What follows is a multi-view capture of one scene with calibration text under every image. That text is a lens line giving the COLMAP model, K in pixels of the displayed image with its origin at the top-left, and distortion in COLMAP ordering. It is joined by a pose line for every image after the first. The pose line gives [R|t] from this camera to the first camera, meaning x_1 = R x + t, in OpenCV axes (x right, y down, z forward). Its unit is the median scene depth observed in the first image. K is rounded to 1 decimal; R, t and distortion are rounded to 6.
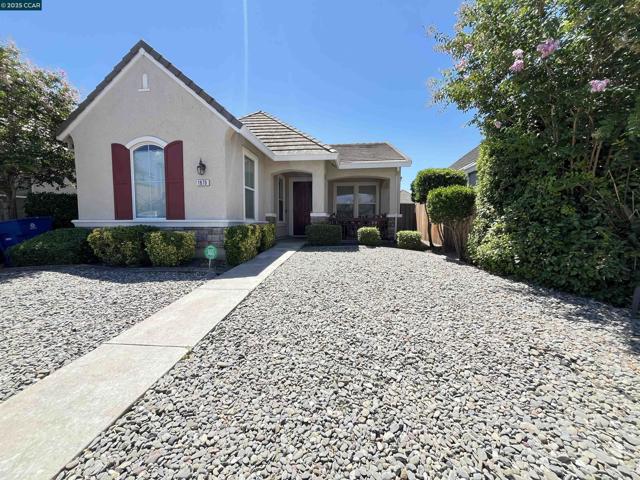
lens RADIAL K [[260.1, 0, 320.1], [0, 260.1, 239.4], [0, 0, 1]] dist [-0.003151, 0.000581]
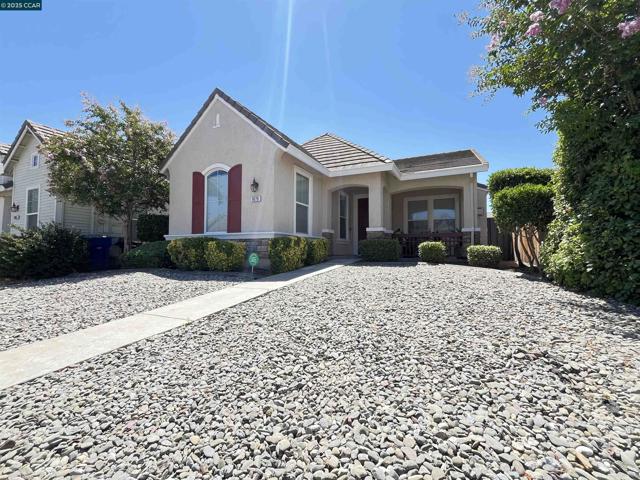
lens RADIAL K [[280.4, 0, 319.4], [0, 280.4, 241.0], [0, 0, 1]] dist [-0.001480, 0.000170]
pose [[0.944848, -0.009367, -0.327374, 0.198820], [-0.022262, 0.995442, -0.092733, 0.066302], [0.326750, 0.094906, 0.940333, -0.020885]]
